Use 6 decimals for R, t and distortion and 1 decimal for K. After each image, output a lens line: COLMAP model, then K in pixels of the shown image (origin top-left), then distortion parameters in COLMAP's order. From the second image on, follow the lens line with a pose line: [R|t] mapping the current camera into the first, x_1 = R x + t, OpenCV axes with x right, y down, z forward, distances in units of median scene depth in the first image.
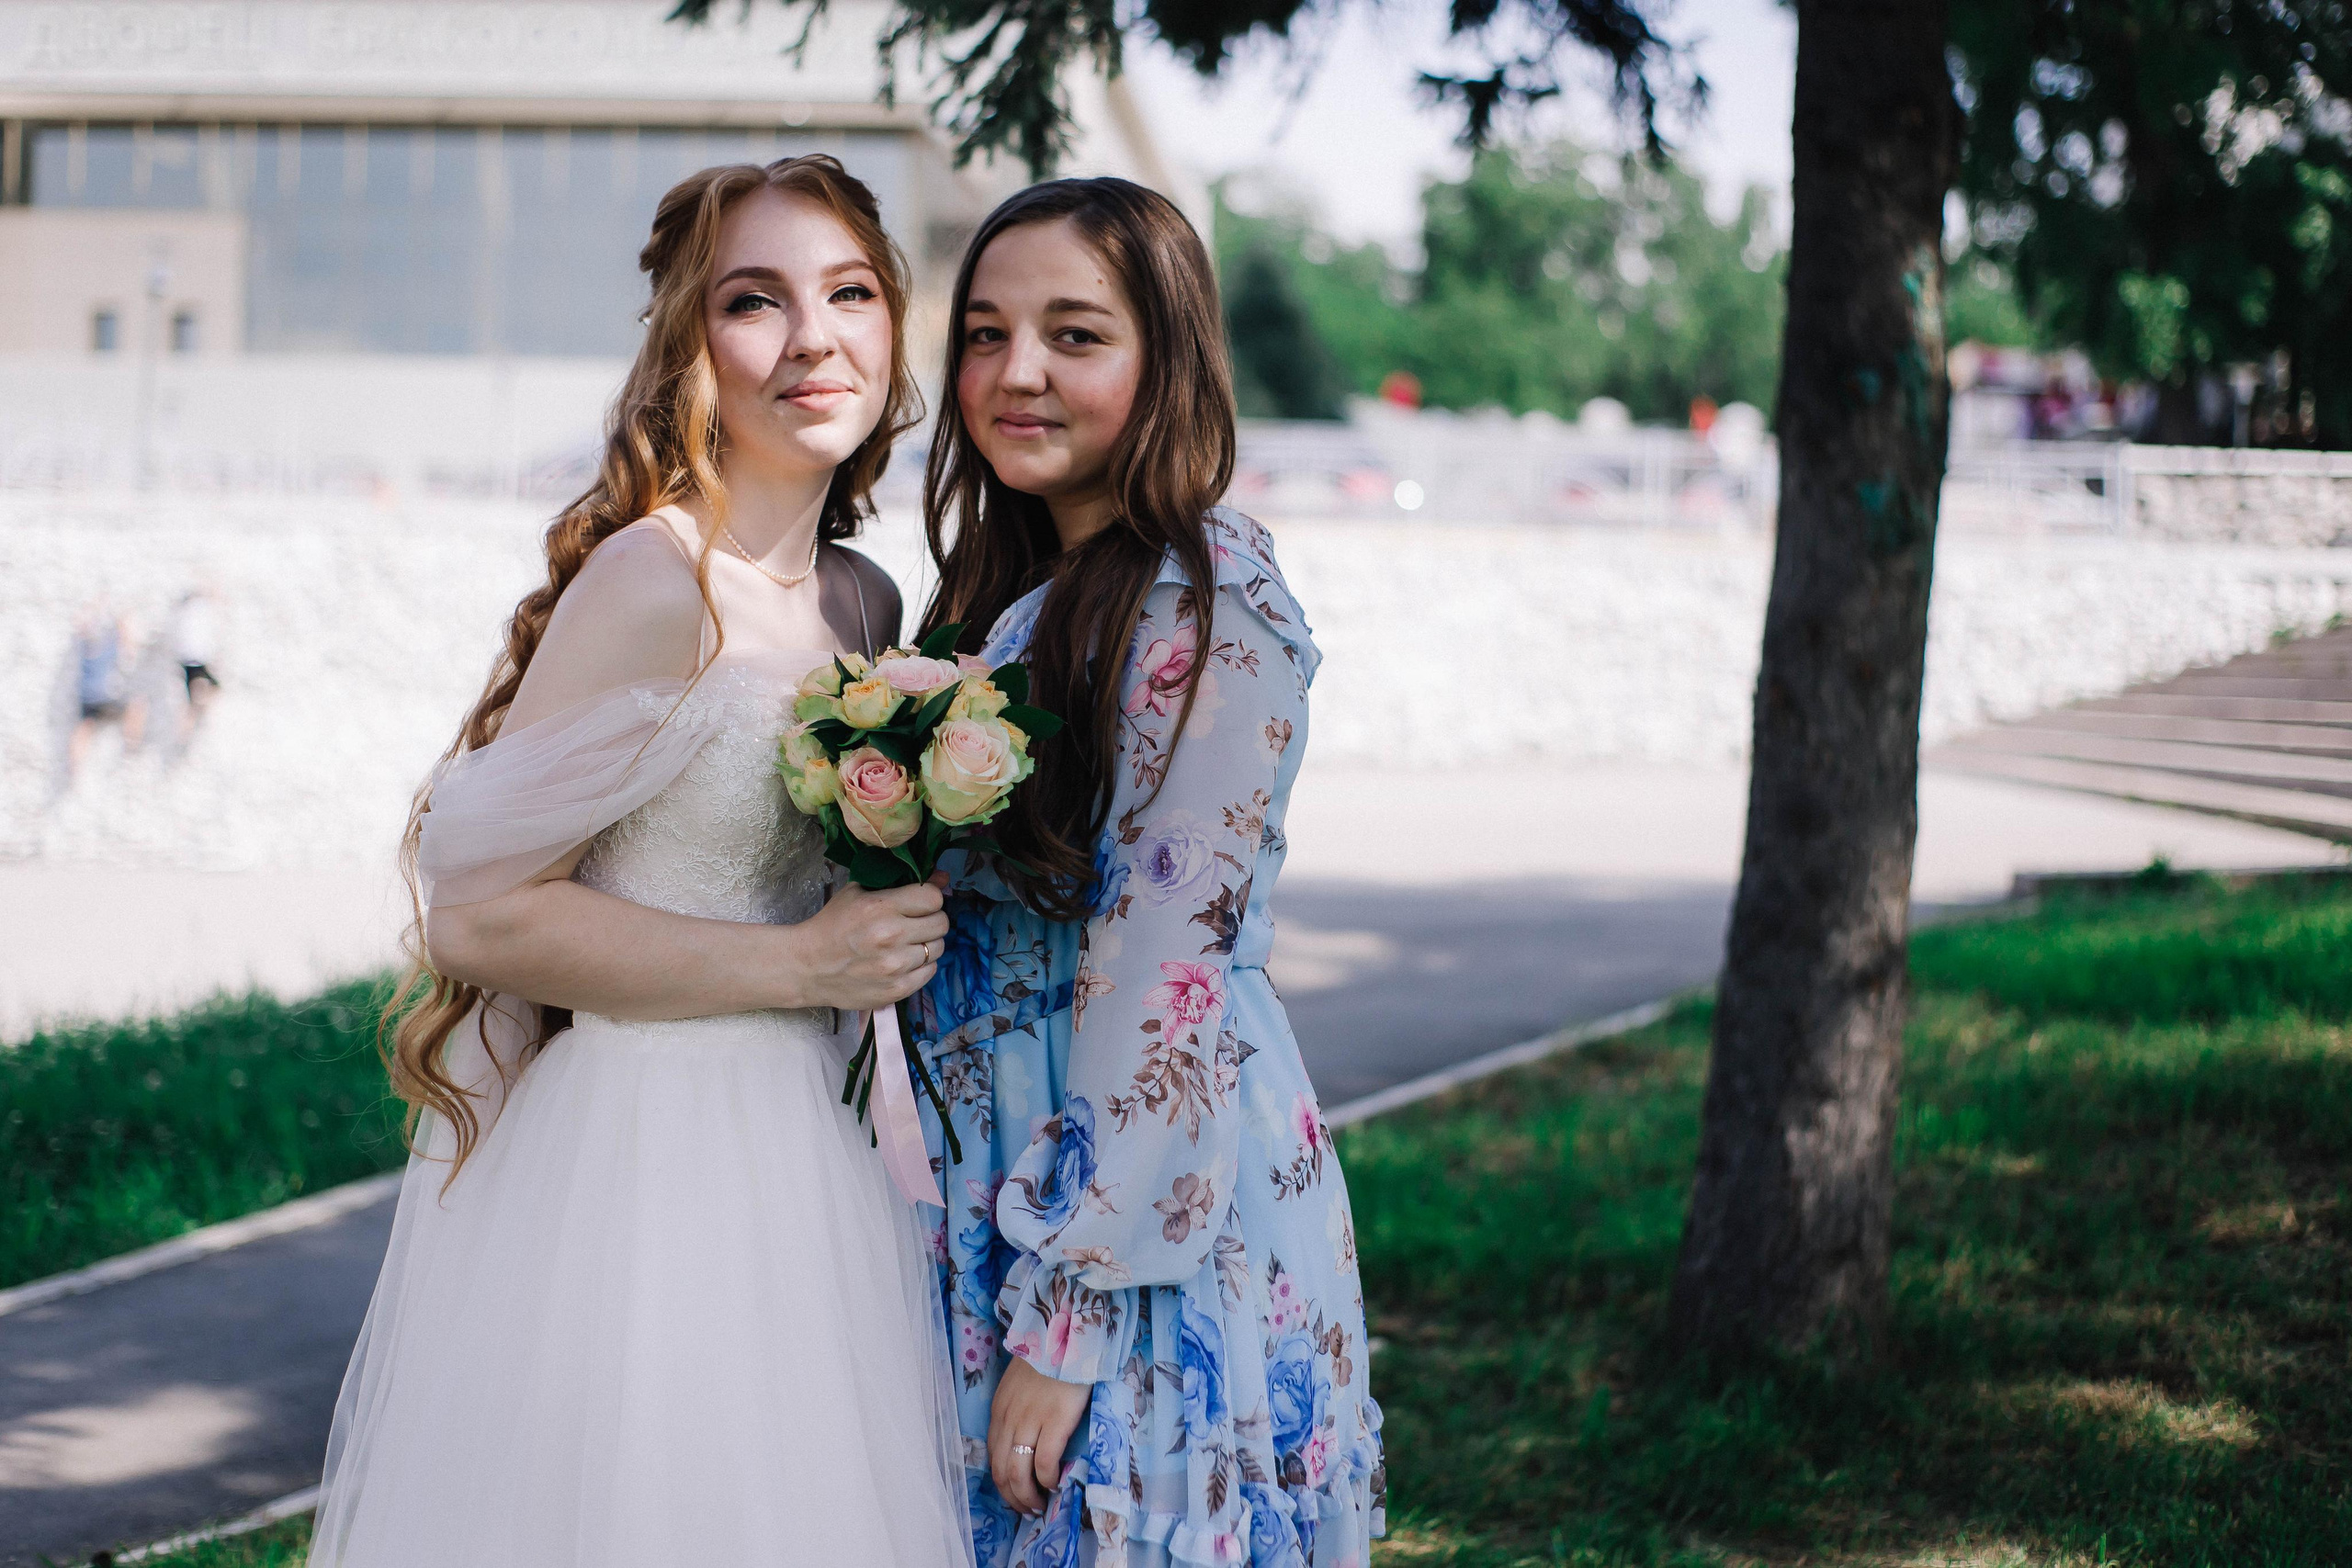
lens RADIAL K [[3366.1, 0, 1166.2], [0, 3366.1, 788.2], [0, 0, 1]] dist [-0.082130, 0.005410]
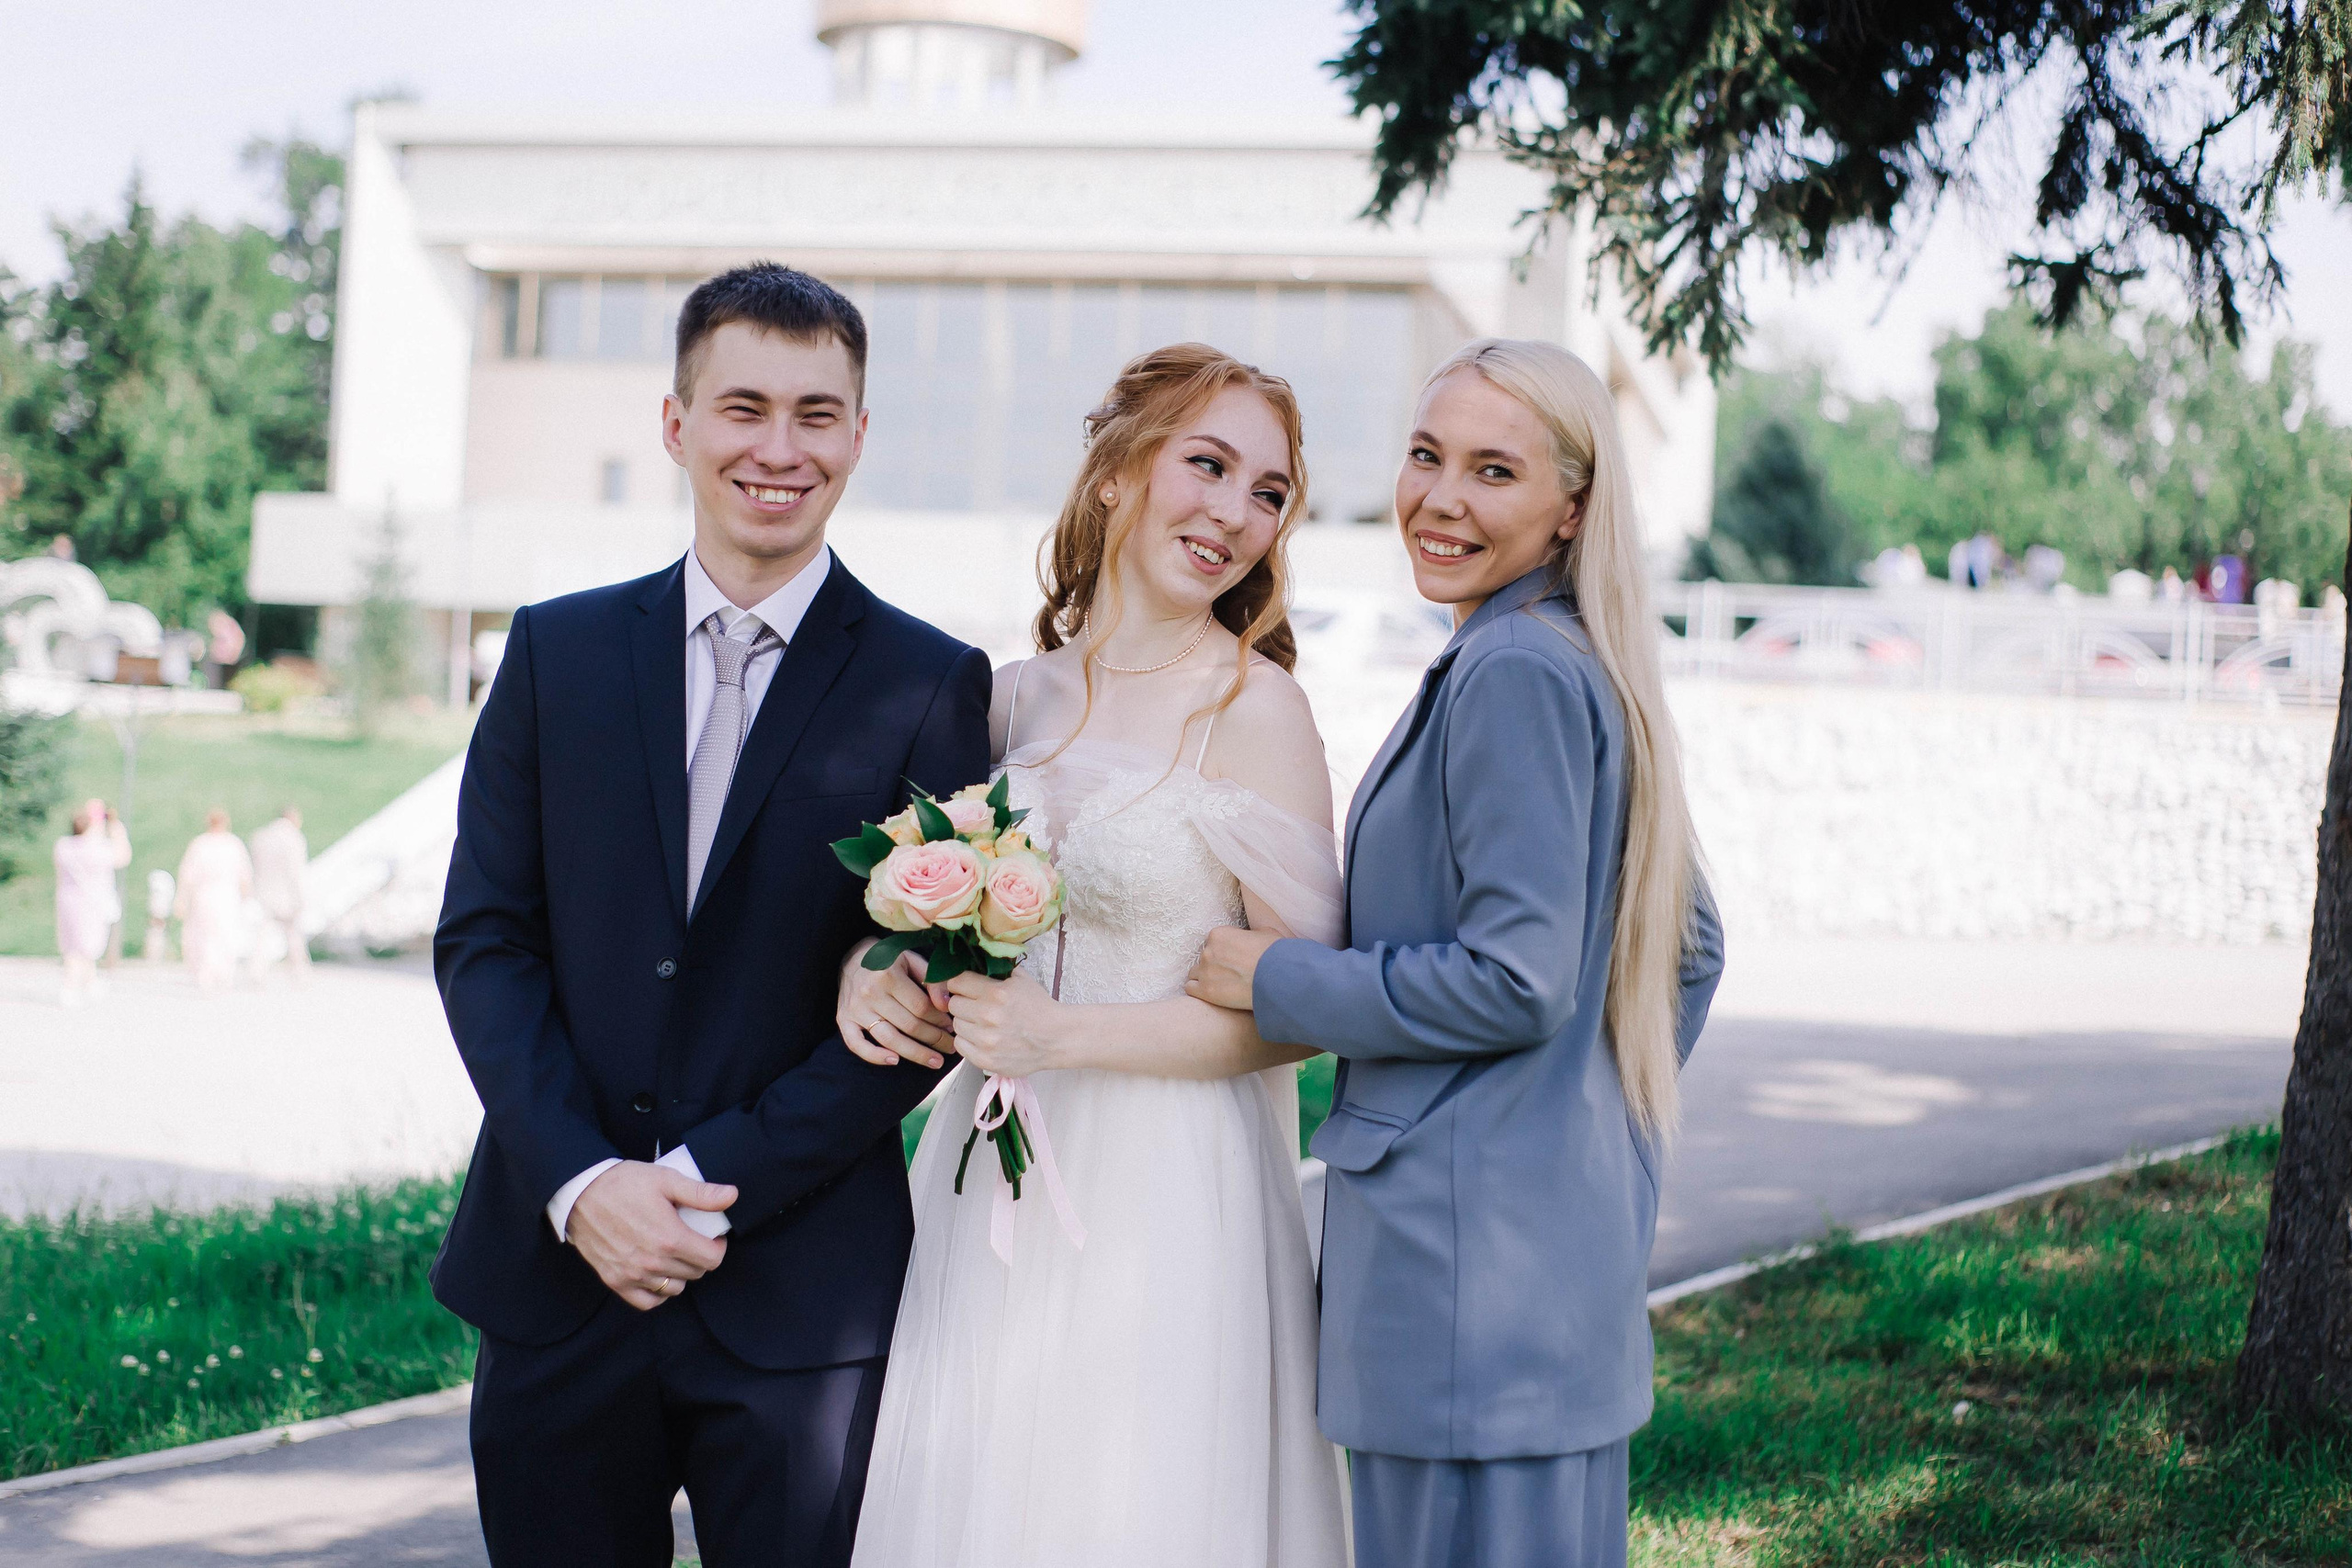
lens RADIAL K [[3501.3, 0, 1162.9], [0, 3501.3, 789.9], [0, 0, 1]] dist [-0.093648, 0.059255]
pose [[0.990036, 0.019389, -0.139473, -0.042207], [-0.026266, 0.998519, -0.047641, 0.023327], [0.138343, 0.050830, 0.989079, -0.177470]]
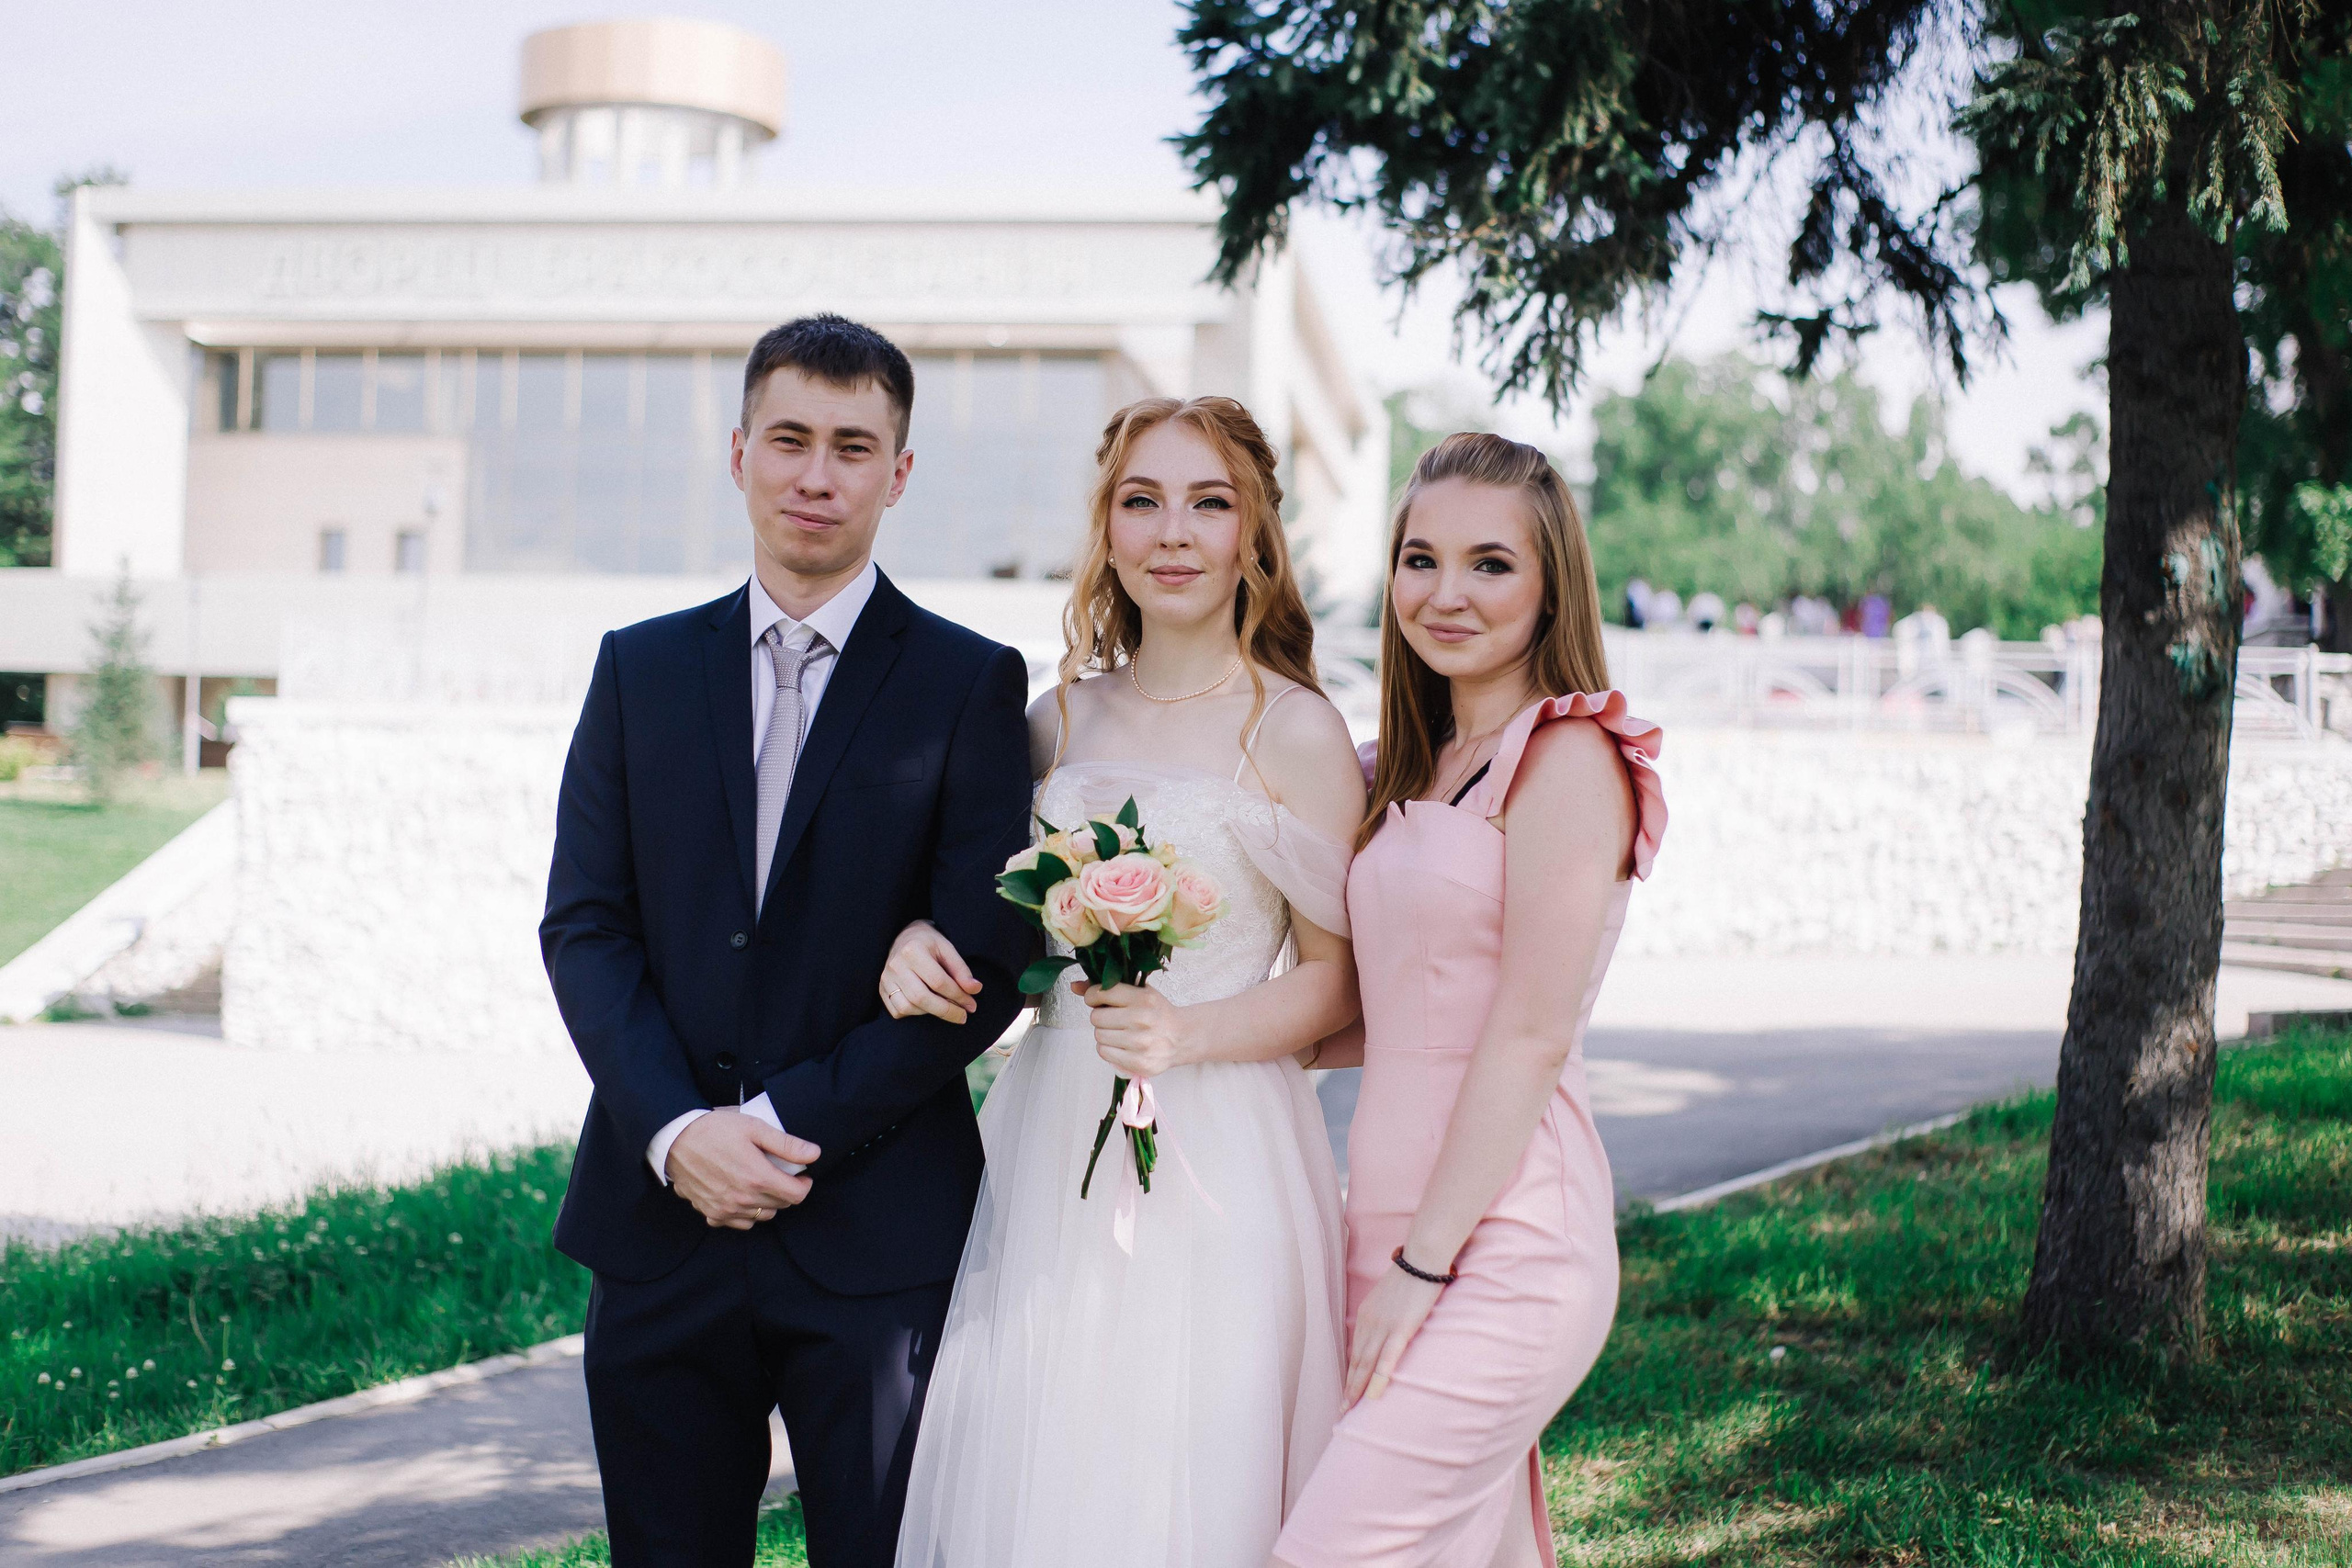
lens RADIAL K [[3366.1, 0, 1166.2], [0, 3366.1, 788.2], [0, 0, 1]] dist [-0.082130, 0.005410]
pose [[0.998897, -0.003061, -0.046863, -0.100072], [0.000067, 0.997966, -0.063746, 0.037523], [0.046963, 0.063673, 0.996865, -0.234967]]
